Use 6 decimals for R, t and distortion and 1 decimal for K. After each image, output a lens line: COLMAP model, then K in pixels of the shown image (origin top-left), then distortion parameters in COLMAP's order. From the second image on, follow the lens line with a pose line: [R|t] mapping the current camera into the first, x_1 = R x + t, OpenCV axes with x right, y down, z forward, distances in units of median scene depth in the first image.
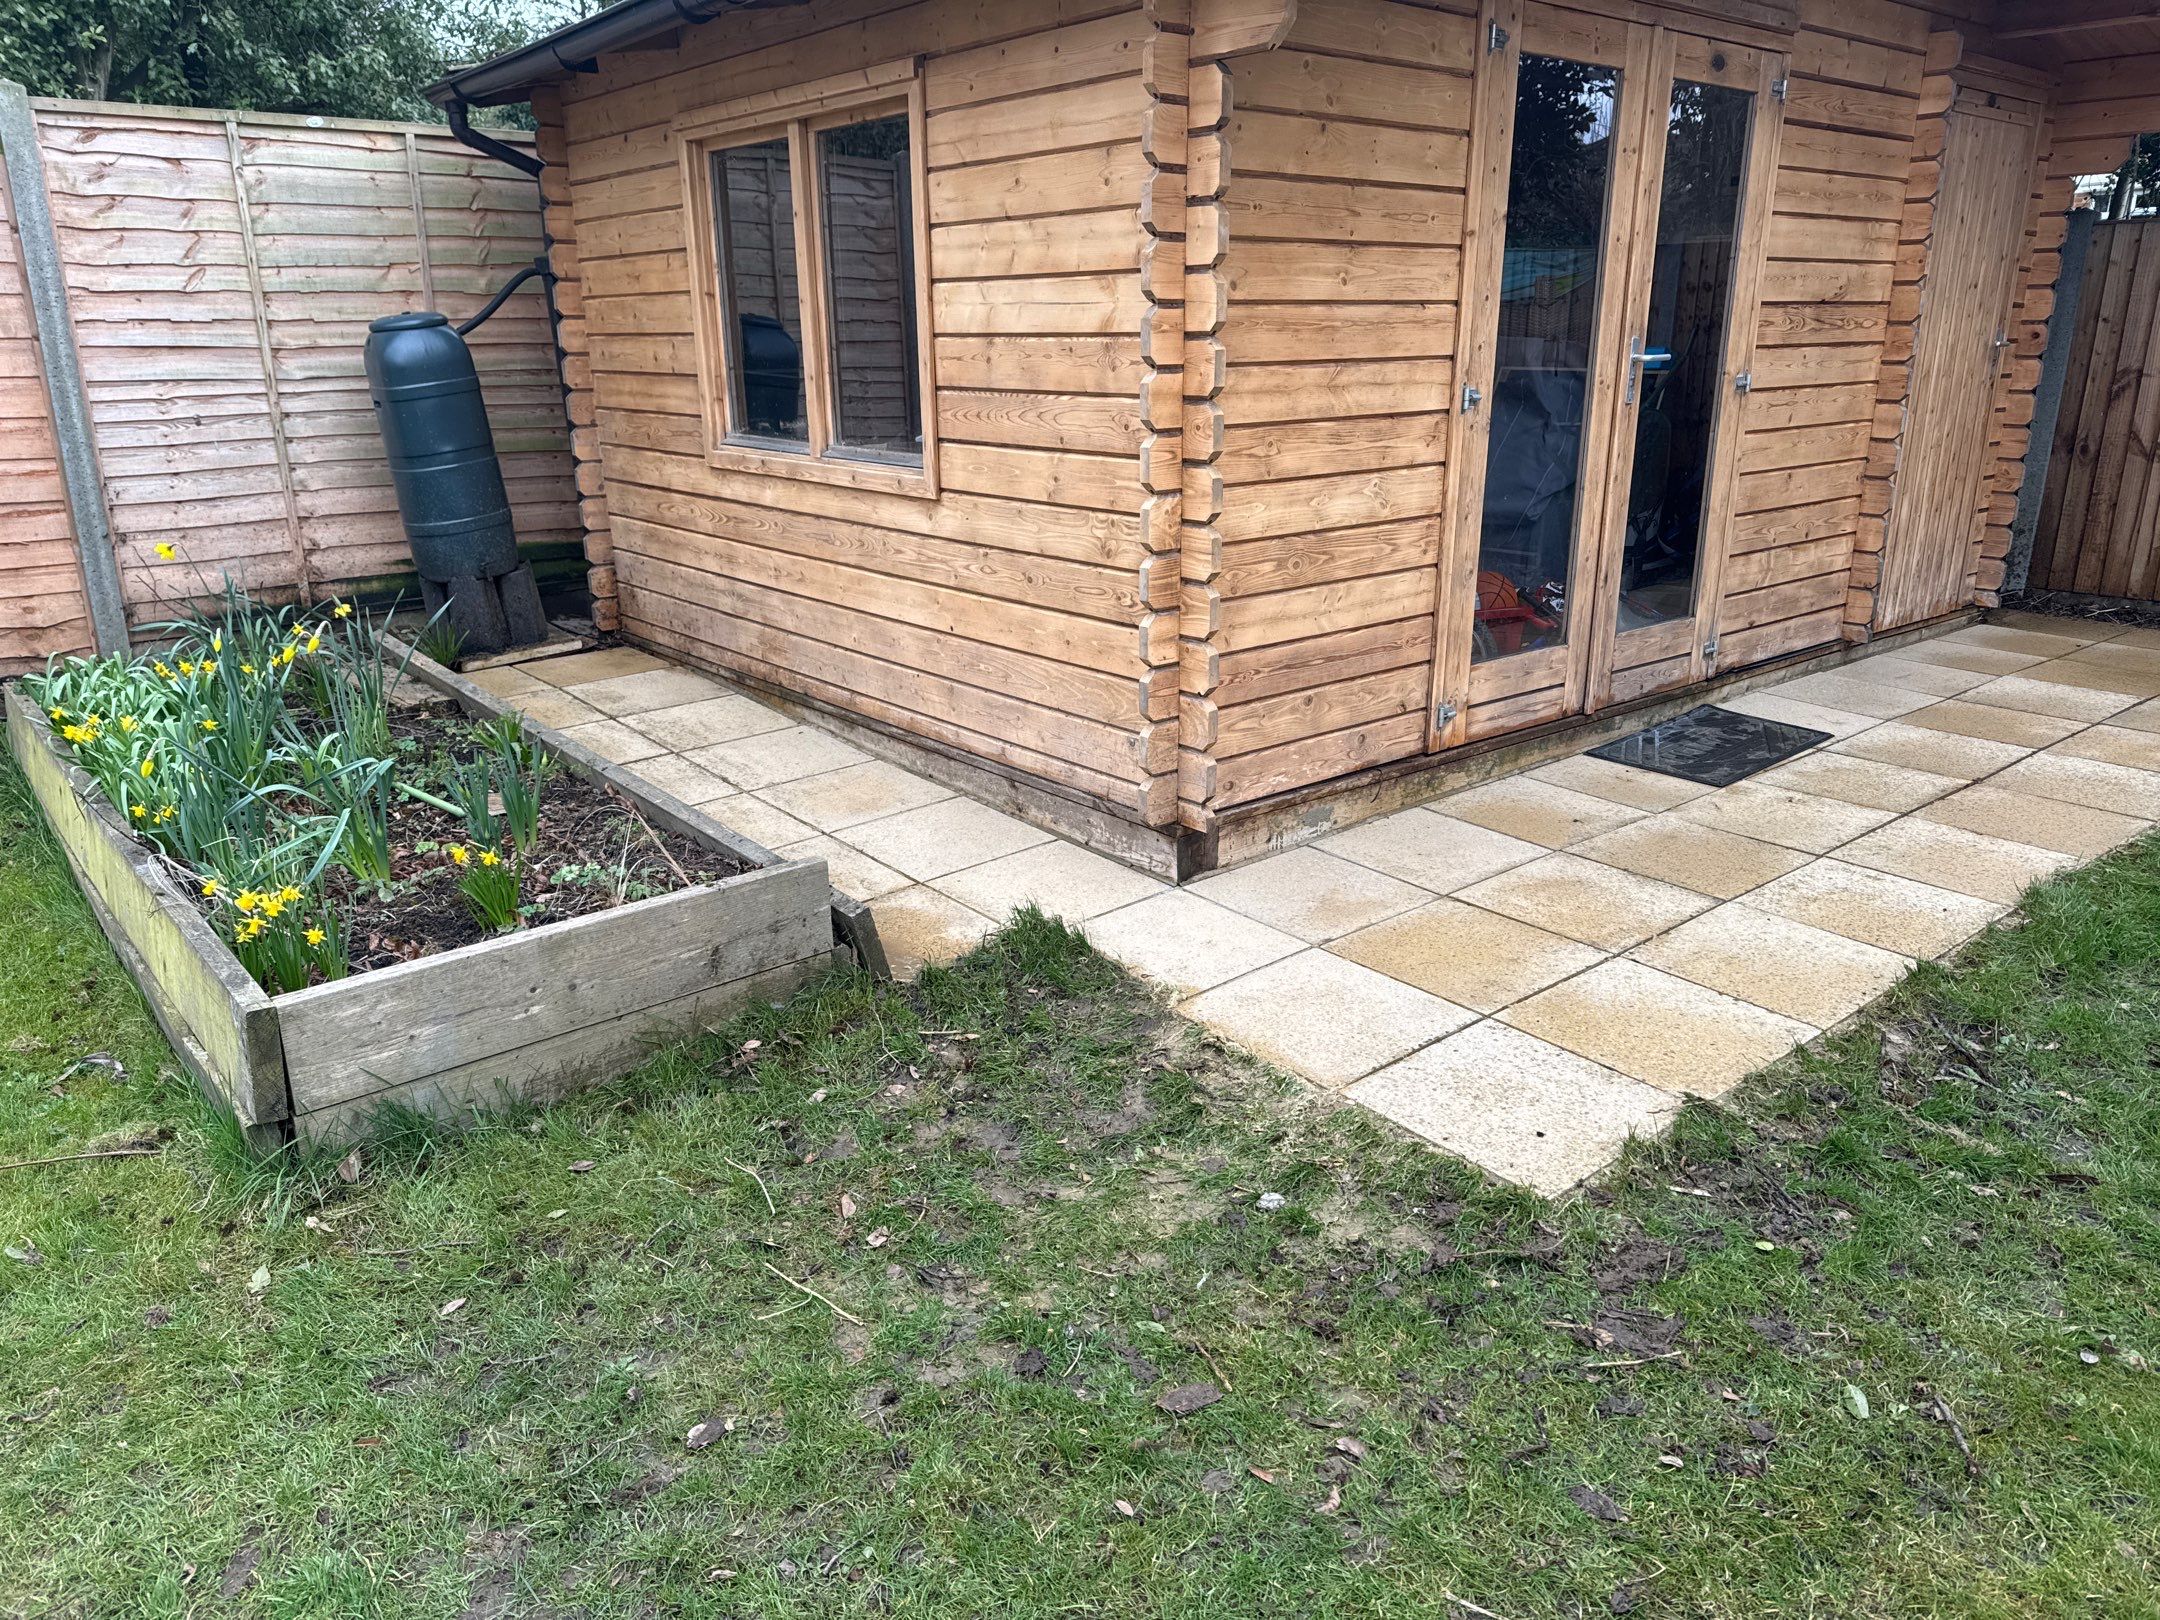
lens RADIAL K [[1511.7, 0, 1080.7], [0, 1511.7, 800.2], [0, 0, 1]] dist [0.128467, -0.187976]
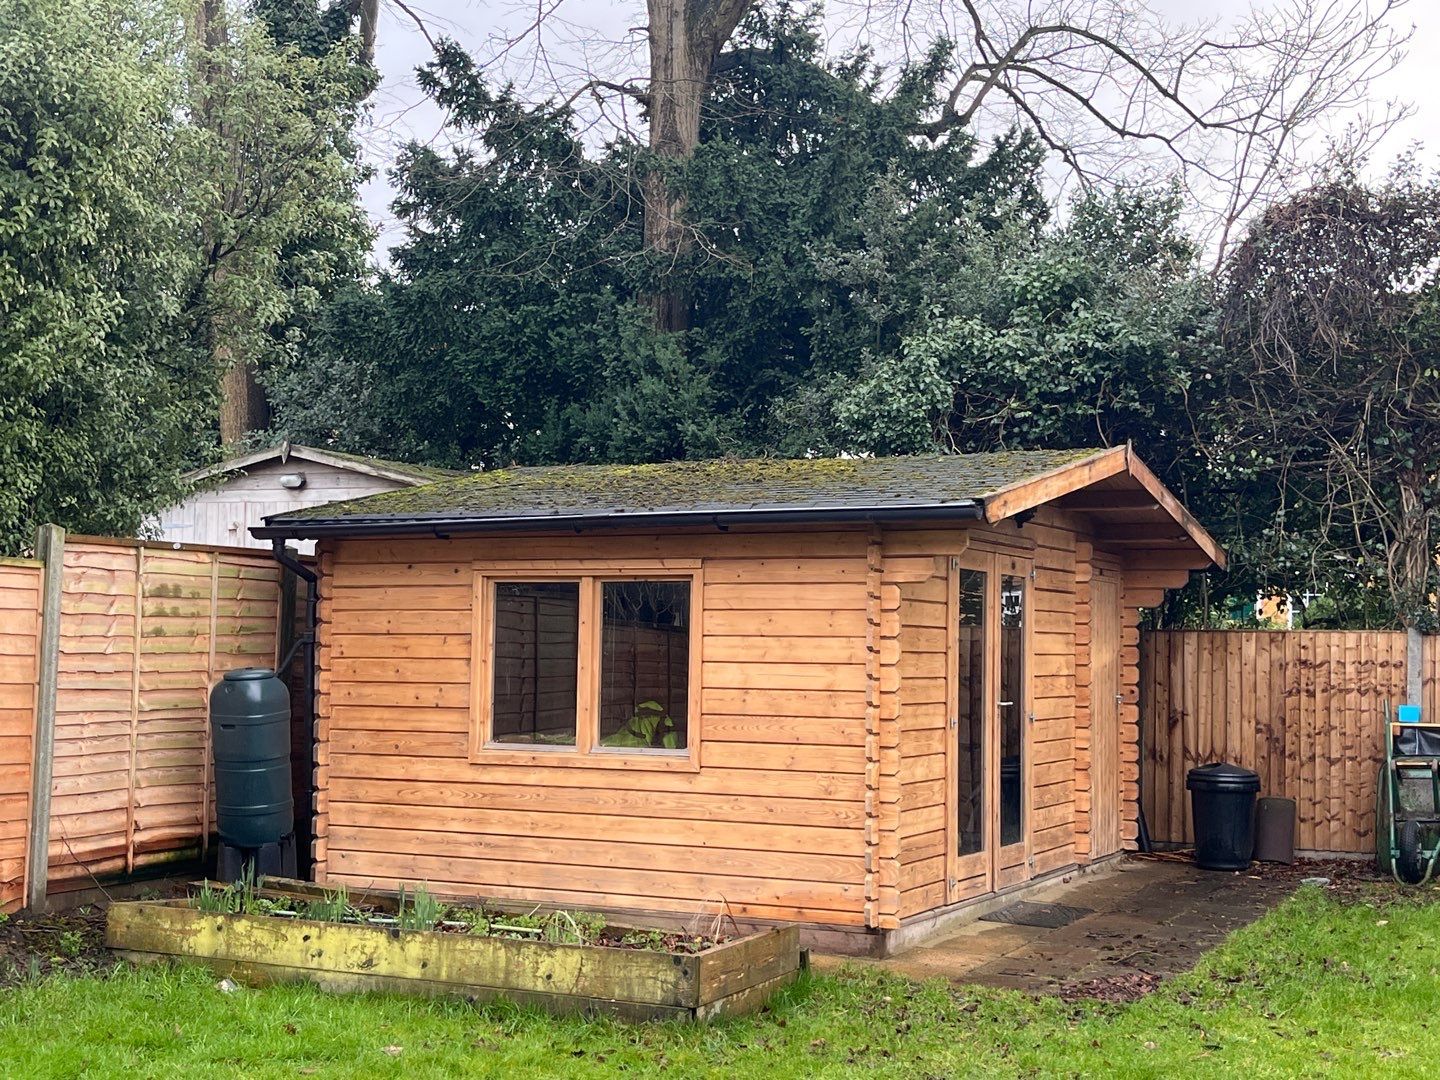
lens RADIAL K [[2012.1, 0, 720.0], [0, 2012.1, 540.0], [0, 0, 1]] dist [0.105400, -0.026371]
pose [[0.910053, 0.041442, 0.412416, -1.090455], [0.103710, 0.940574, -0.323366, 0.329560], [-0.401308, 0.337052, 0.851674, -1.184501]]
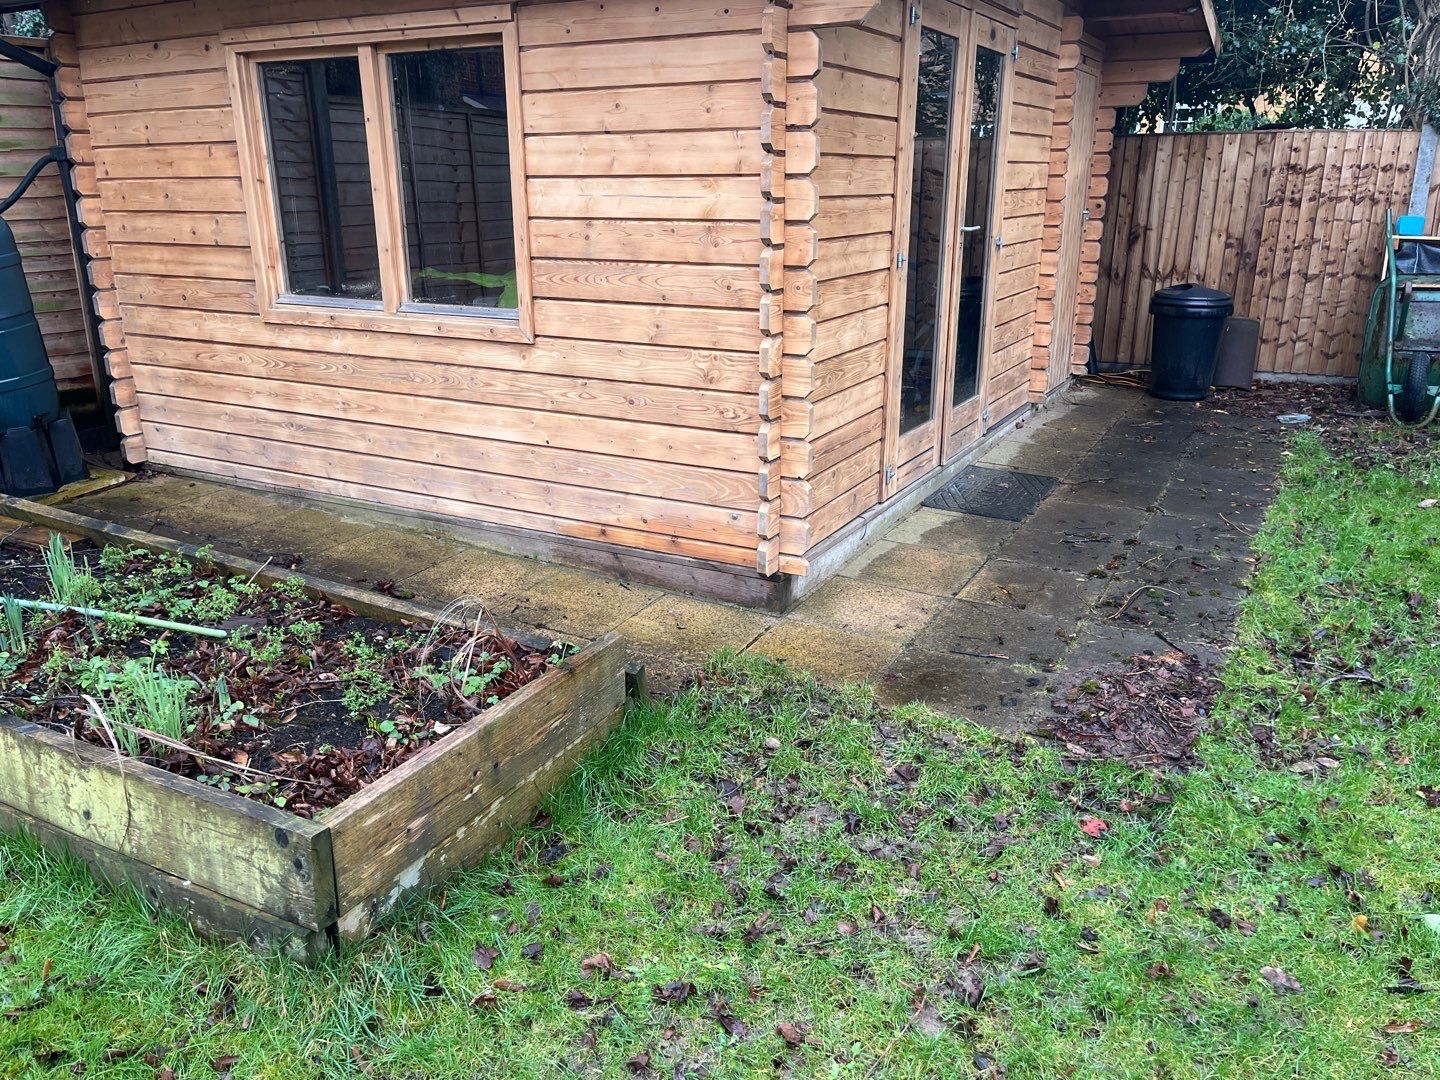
lens RADIAL K [[1115.3, 0, 717.8], [0, 1115.3, 551.3], [0, 0, 1]] dist [0.055160, -0.063548]
pose [[0.927452, -0.114317, 0.356041, -0.308046], [0.107850, 0.993439, 0.038033, -0.041880], [-0.358053, 0.003125, 0.933696, 0.056954]]
